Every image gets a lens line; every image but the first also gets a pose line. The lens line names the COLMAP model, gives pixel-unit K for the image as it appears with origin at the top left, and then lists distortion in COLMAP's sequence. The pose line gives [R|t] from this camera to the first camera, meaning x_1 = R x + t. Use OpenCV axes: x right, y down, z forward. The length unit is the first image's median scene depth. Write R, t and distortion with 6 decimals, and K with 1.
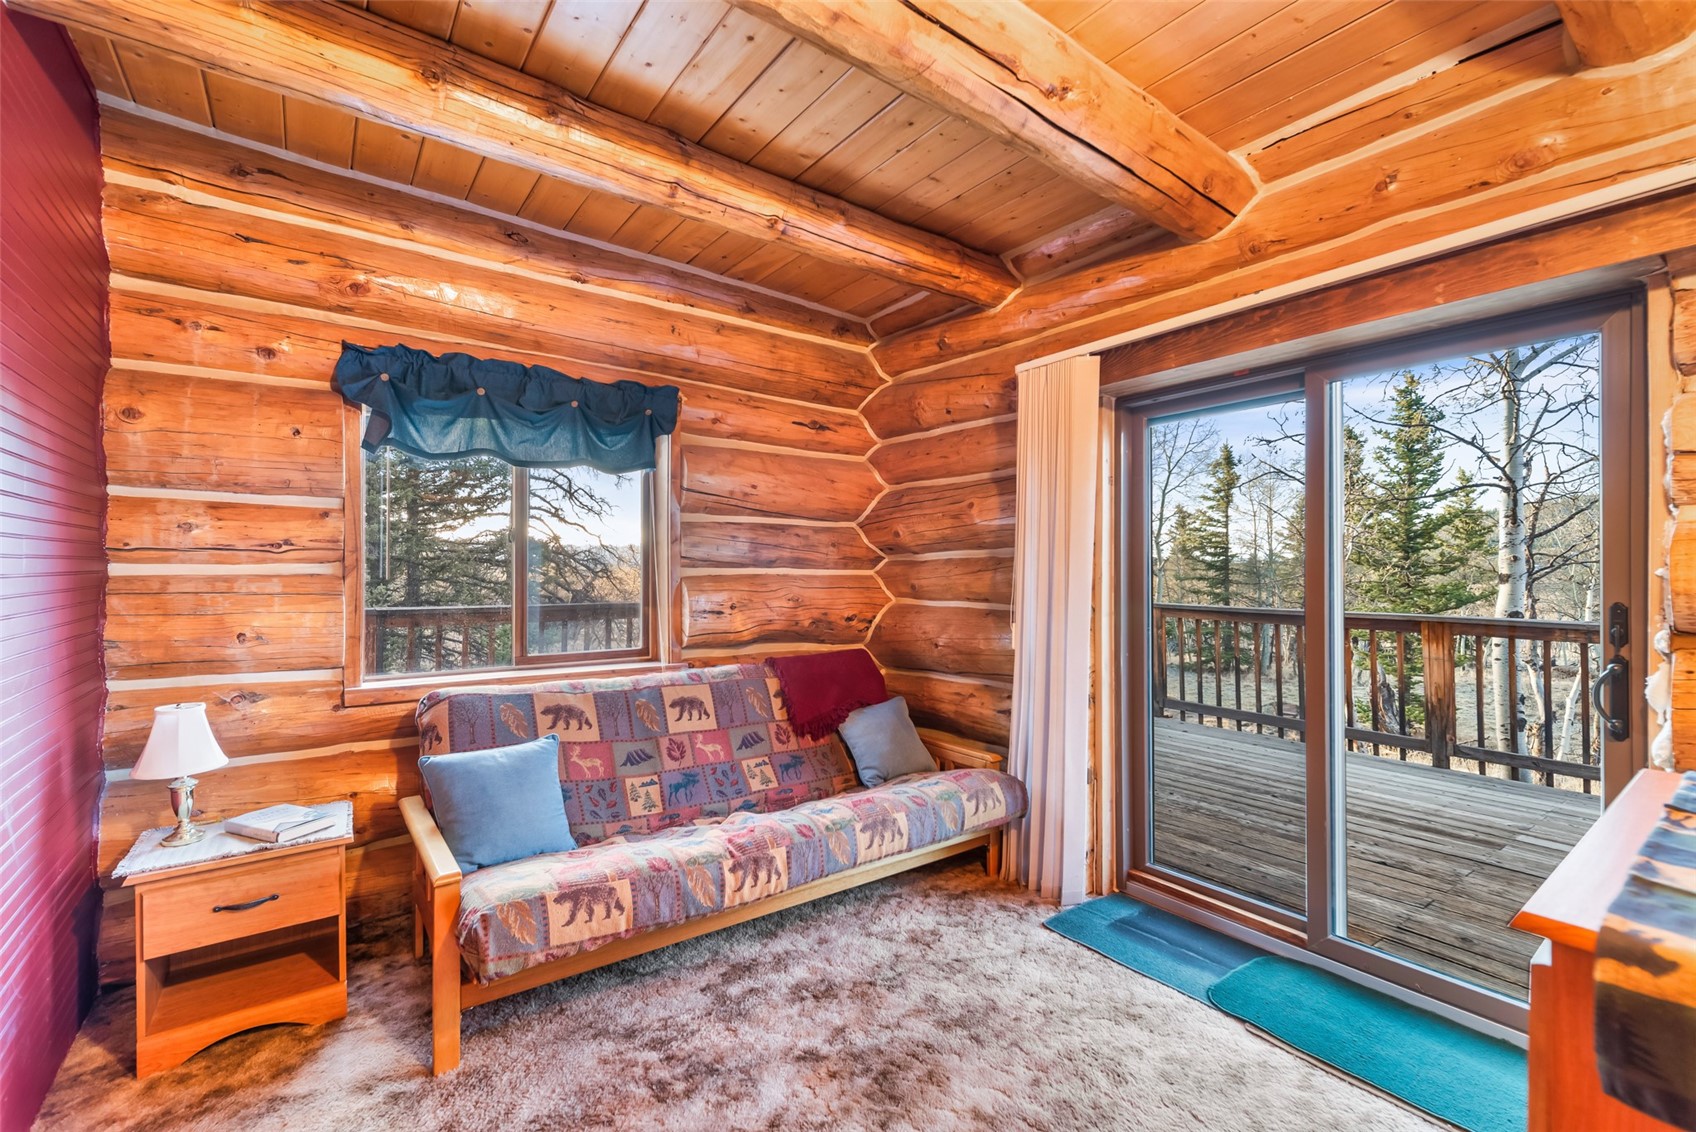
lens RADIAL K [[740.8, 0, 843.9], [0, 740.8, 574.6], [0, 0, 1]] dist [0.009901, -0.001094]
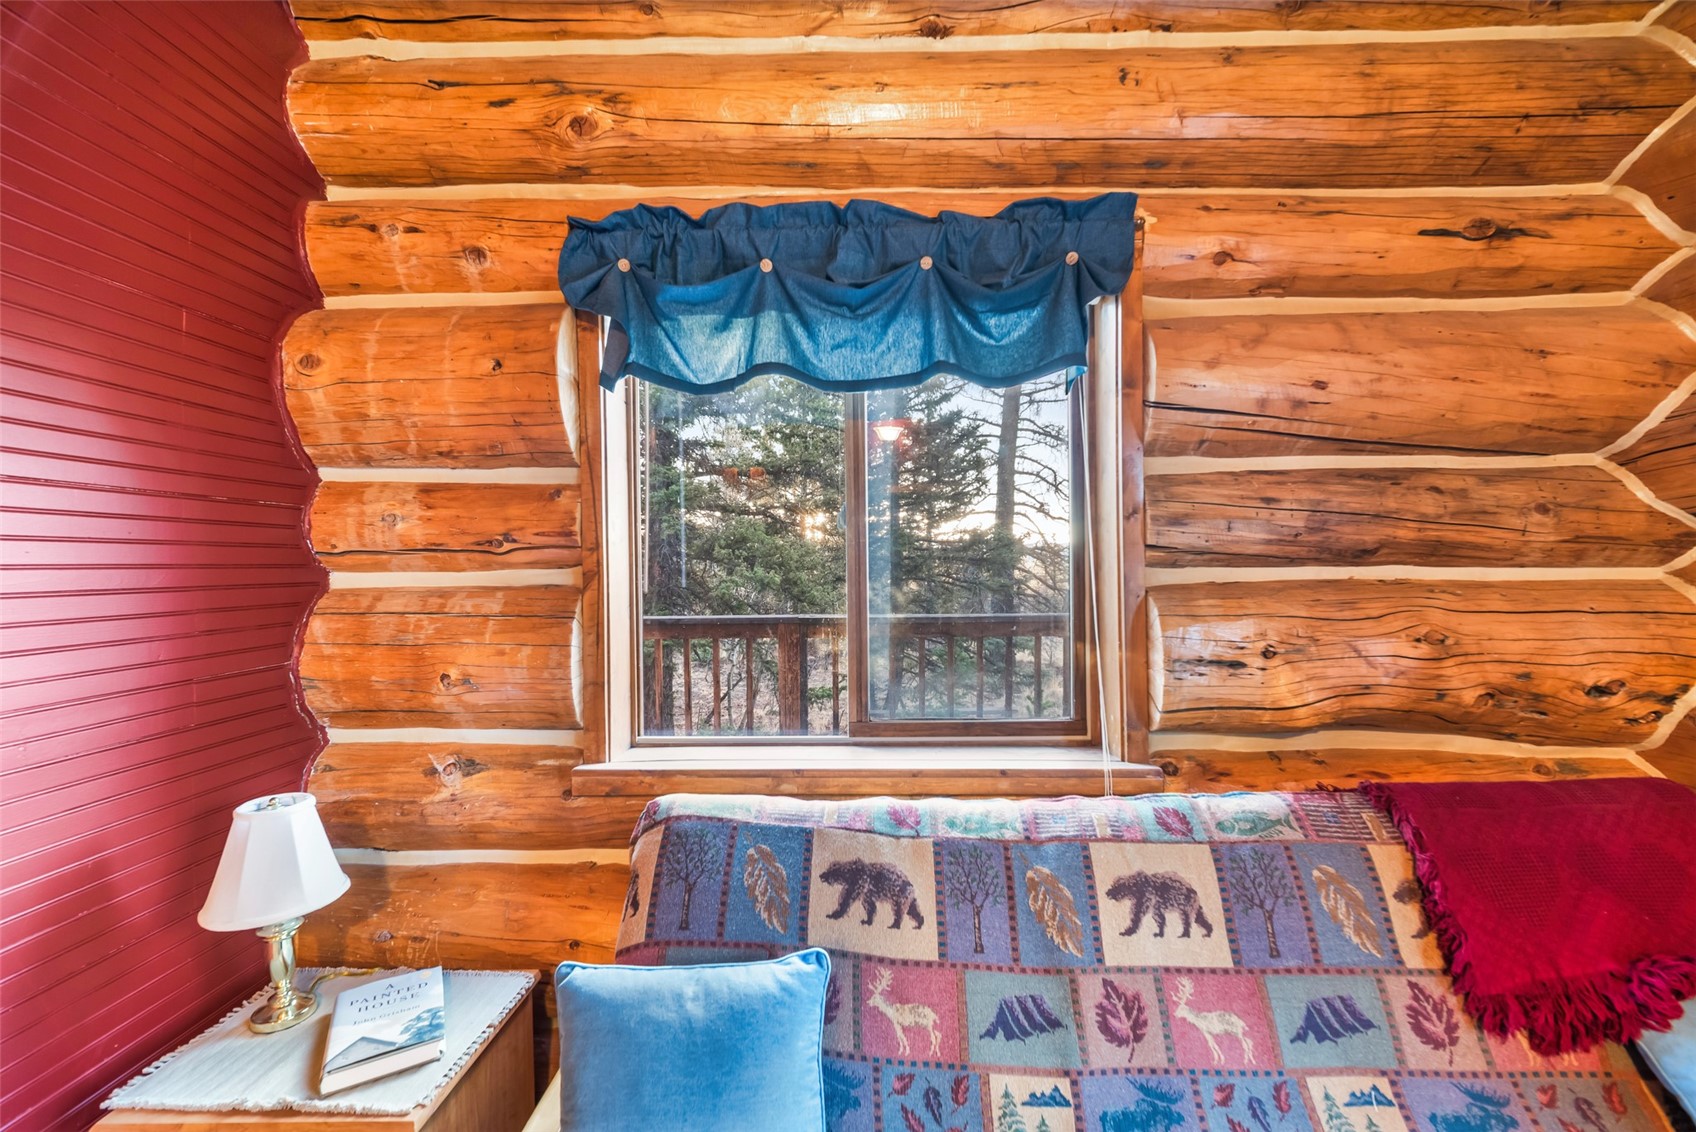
lens RADIAL K [[740.8, 0, 837.5], [0, 740.8, 568.7], [0, 0, 1]] dist [0.009901, -0.001094]
pose [[0.791769, -0.008992, -0.610755, -0.093892], [0.006940, 0.999960, -0.005725, -0.008463], [0.610782, 0.000294, 0.791799, 0.558835]]
